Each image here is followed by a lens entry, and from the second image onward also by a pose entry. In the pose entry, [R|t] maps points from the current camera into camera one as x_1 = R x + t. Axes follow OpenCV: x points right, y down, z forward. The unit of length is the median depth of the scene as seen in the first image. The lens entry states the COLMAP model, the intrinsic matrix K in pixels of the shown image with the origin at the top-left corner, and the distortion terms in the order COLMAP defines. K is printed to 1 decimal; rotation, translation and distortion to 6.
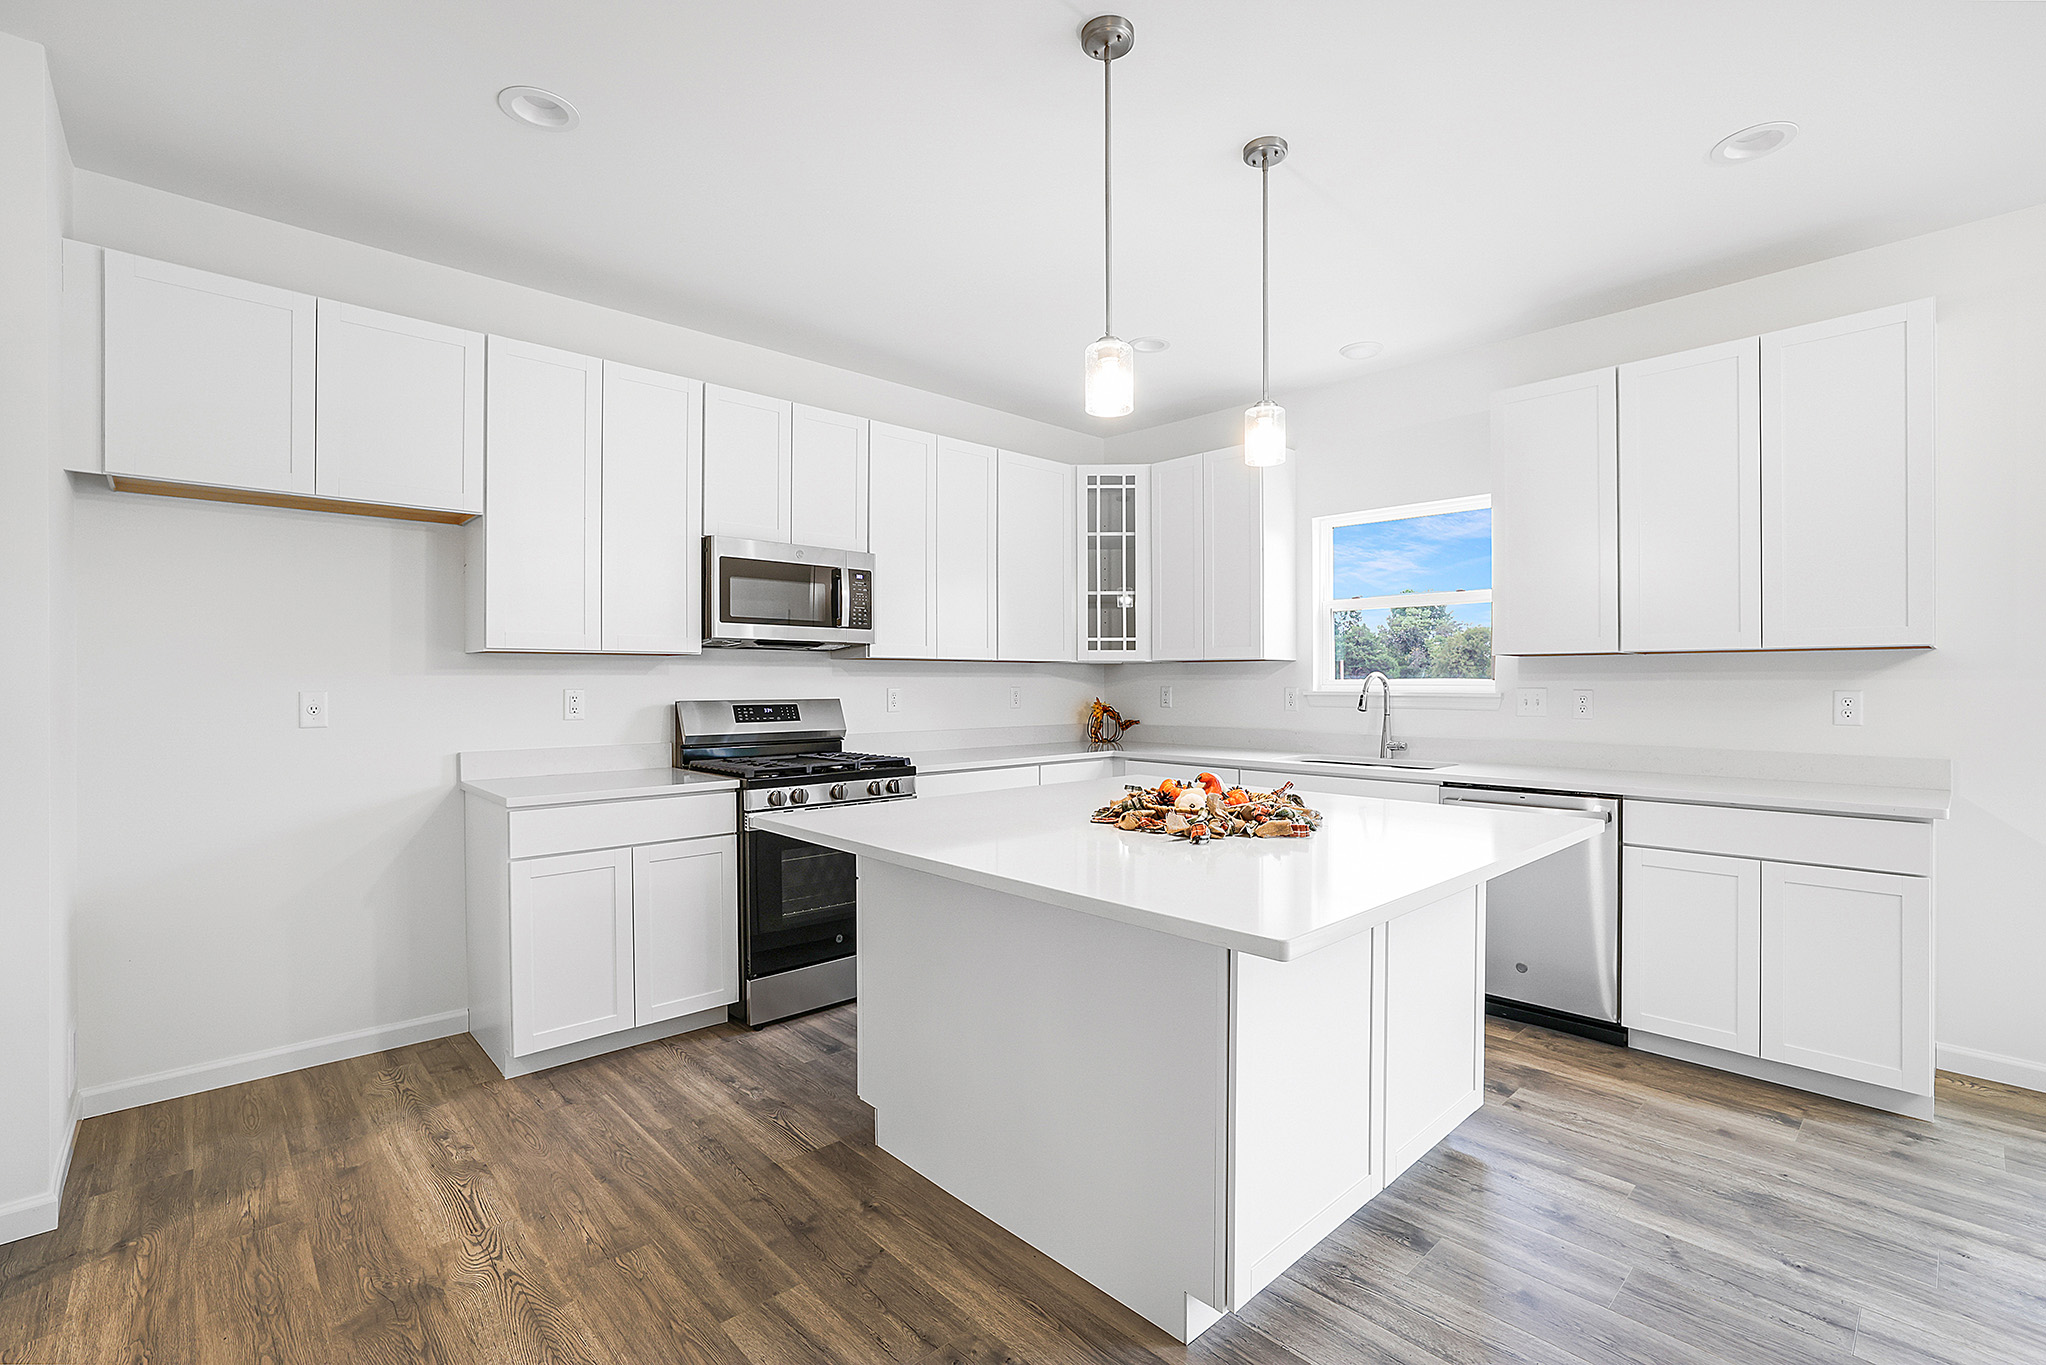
lens RADIAL K [[908.6, 0, 1015.0], [0, 908.6, 701.2], [0, 0, 1]] dist [-0.036162, 0.011089]
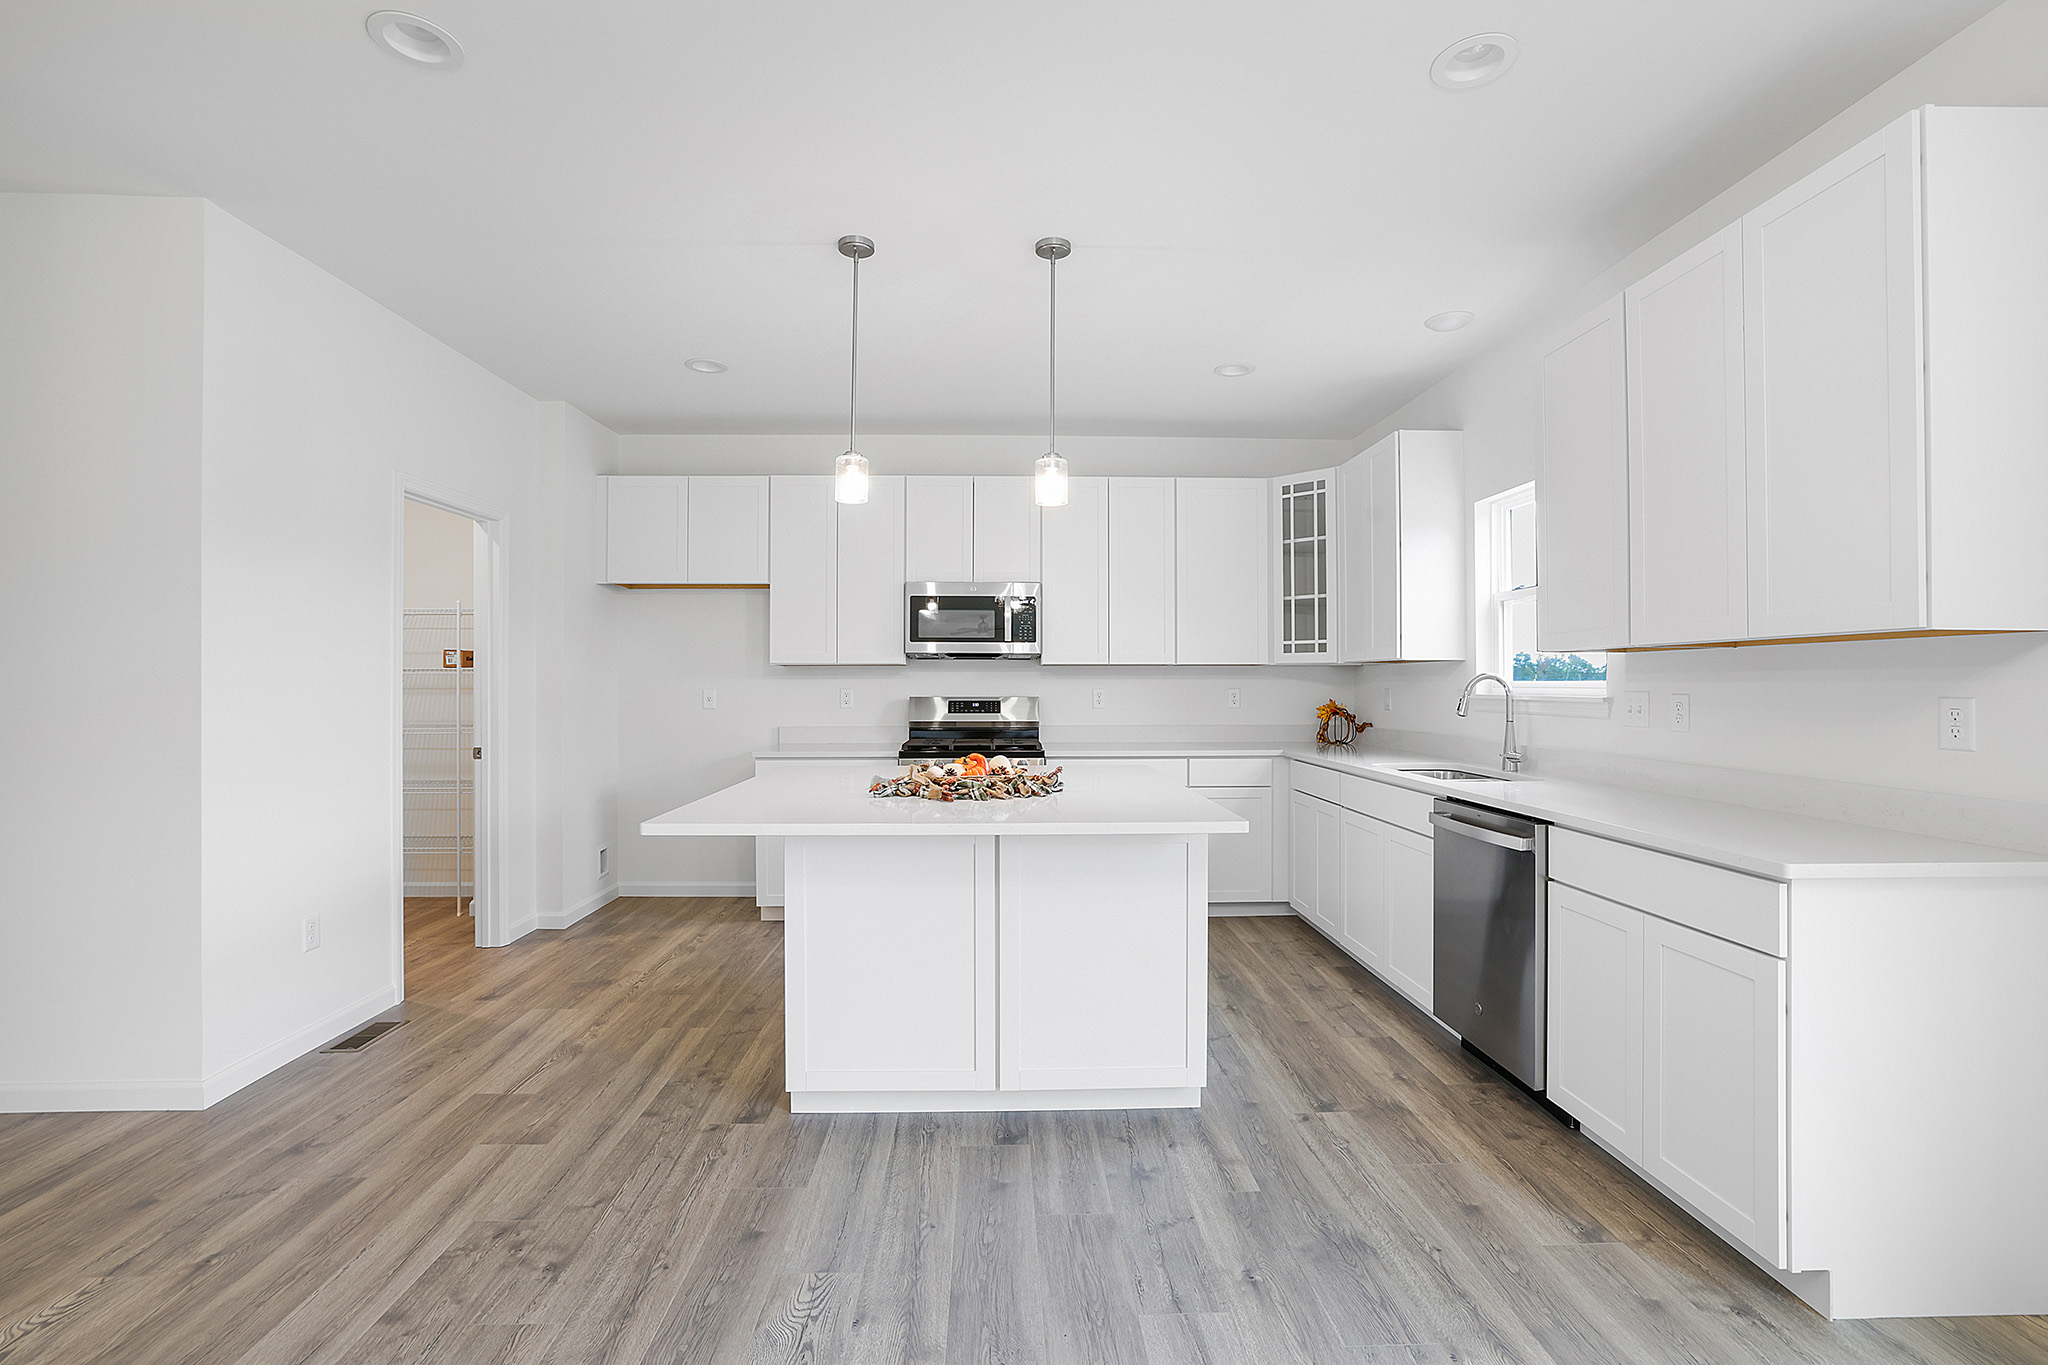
lens RADIAL K [[909.5, 0, 1007.8], [0, 909.5, 665.0], [0, 0, 1]] dist [-0.036162, 0.011089]
pose [[0.745850, -0.012360, -0.665999, 0.683147], [-0.014260, 0.999302, -0.034516, -0.002955], [0.665961, 0.035241, 0.745154, 0.024091]]
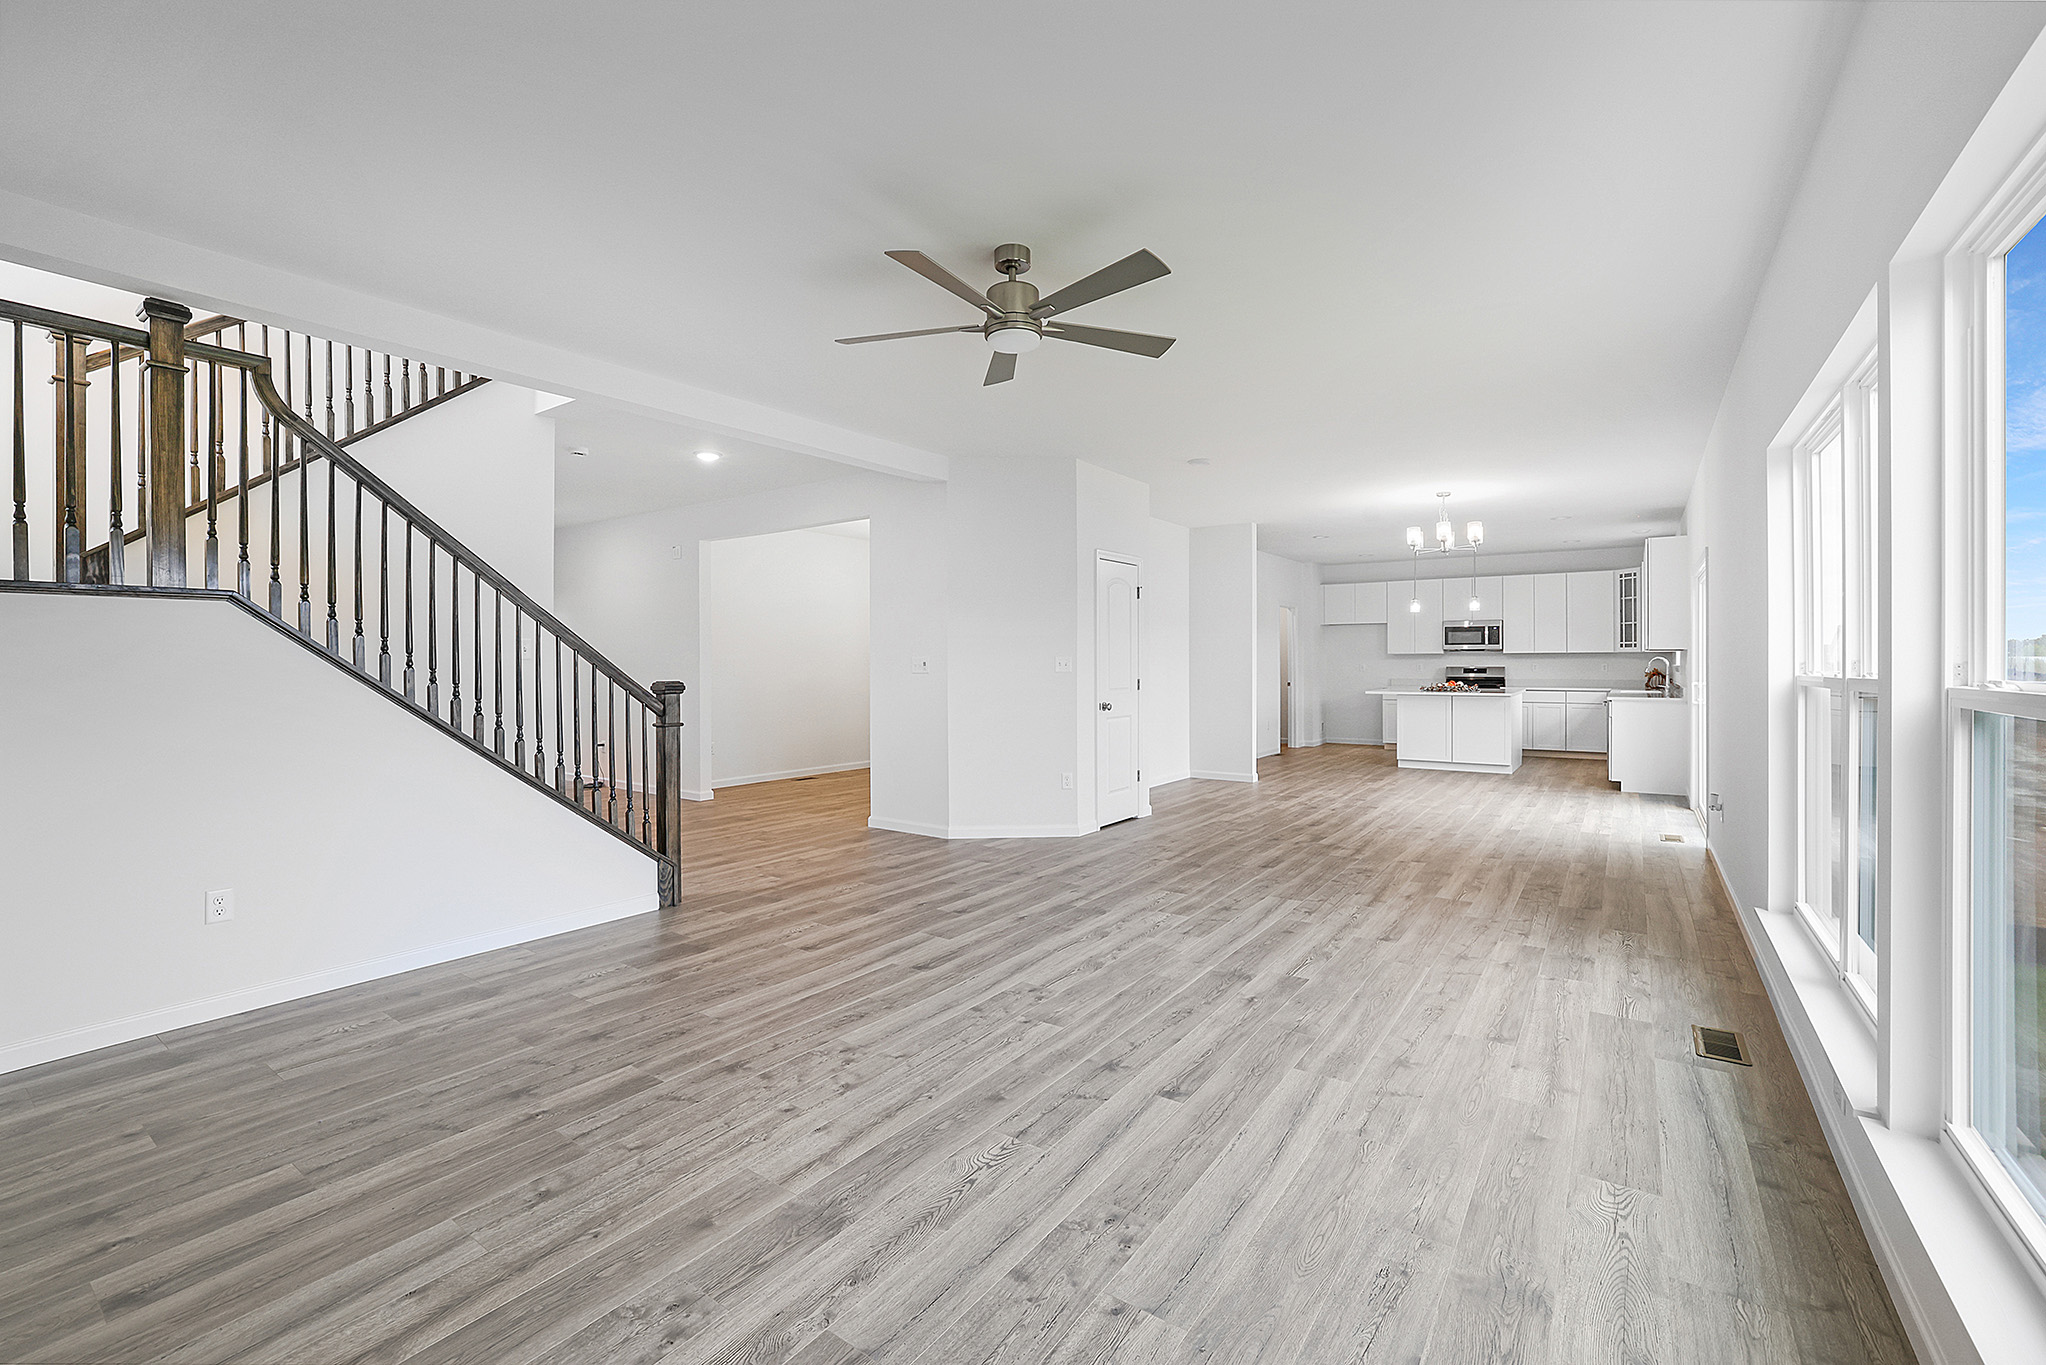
lens RADIAL K [[862.1, 0, 1032.0], [0, 862.1, 659.8], [0, 0, 1]] dist [-0.027098, 0.004559]
pose [[0.213986, -0.002371, -0.976834, 2.110631], [-0.018181, 0.999814, -0.006409, 0.016443], [0.976667, 0.019131, 0.213904, -0.951221]]
